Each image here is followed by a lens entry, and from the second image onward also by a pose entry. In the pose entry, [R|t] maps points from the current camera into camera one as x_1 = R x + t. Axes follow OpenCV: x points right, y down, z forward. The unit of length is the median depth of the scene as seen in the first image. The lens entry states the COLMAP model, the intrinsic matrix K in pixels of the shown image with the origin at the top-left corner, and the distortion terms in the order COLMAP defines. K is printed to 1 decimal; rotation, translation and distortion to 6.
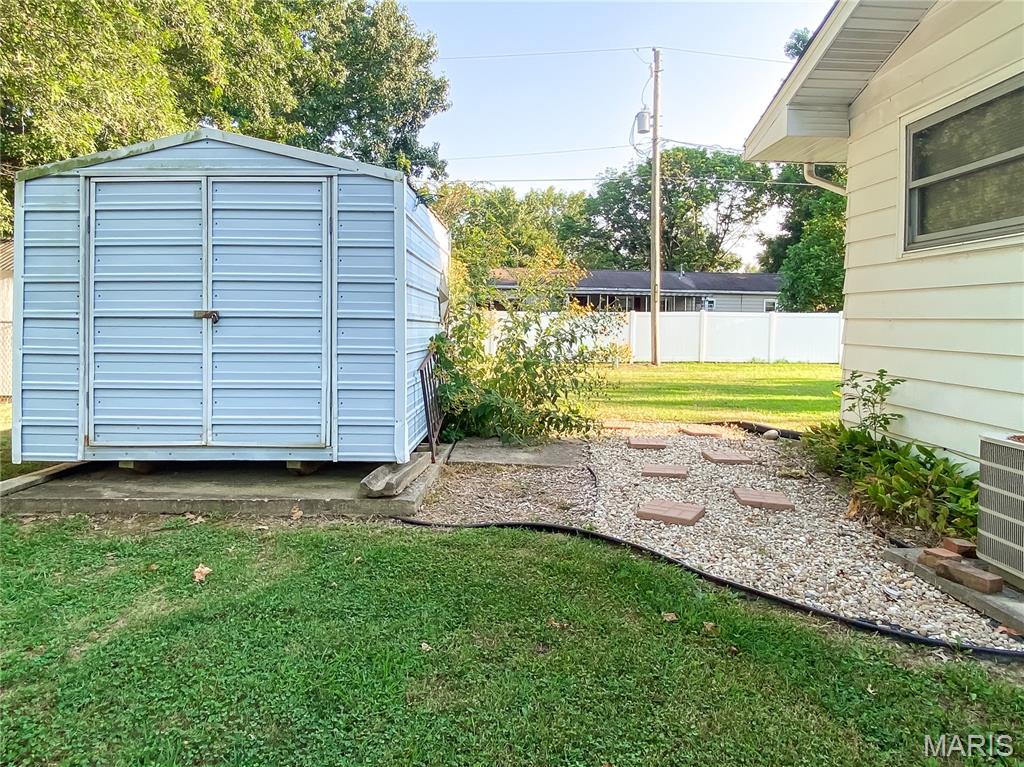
lens RADIAL K [[595.8, 0, 505.4], [0, 595.8, 377.3], [0, 0, 1]] dist [0.071878, -0.079234]
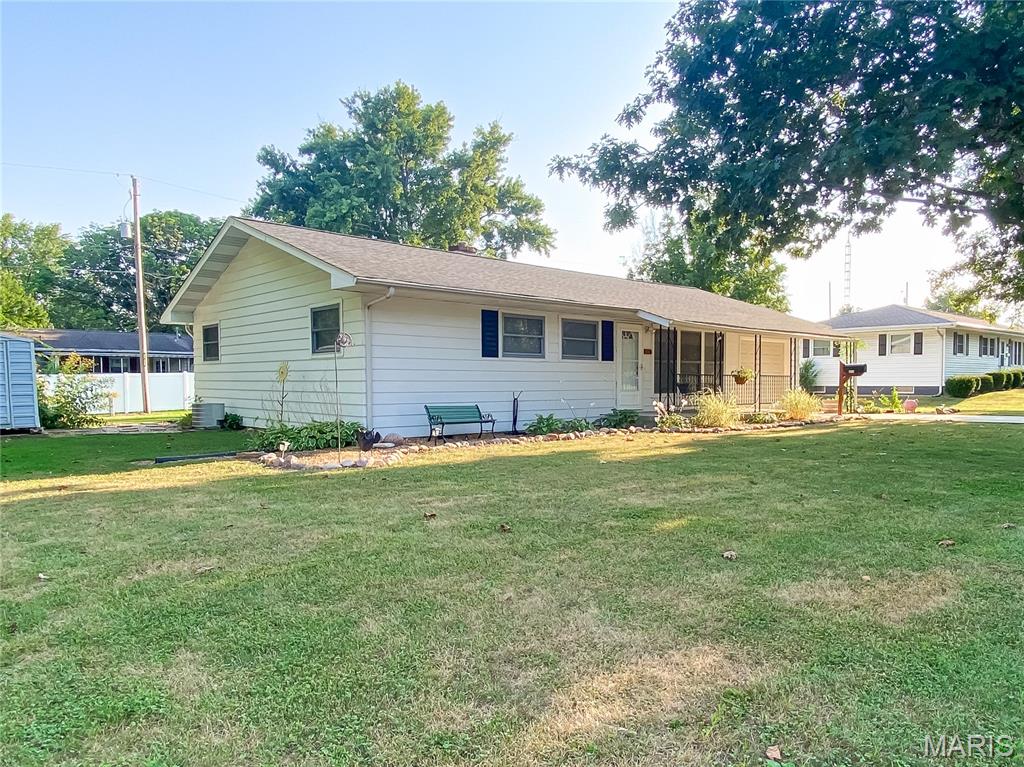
lens RADIAL K [[720.2, 0, 512.2], [0, 720.2, 397.8], [0, 0, 1]] dist [0.045143, -0.000304]
pose [[0.774348, -0.025551, 0.632244, -0.080429], [0.067278, 0.996845, -0.042114, 0.038341], [-0.629173, 0.075147, 0.773624, -0.432905]]
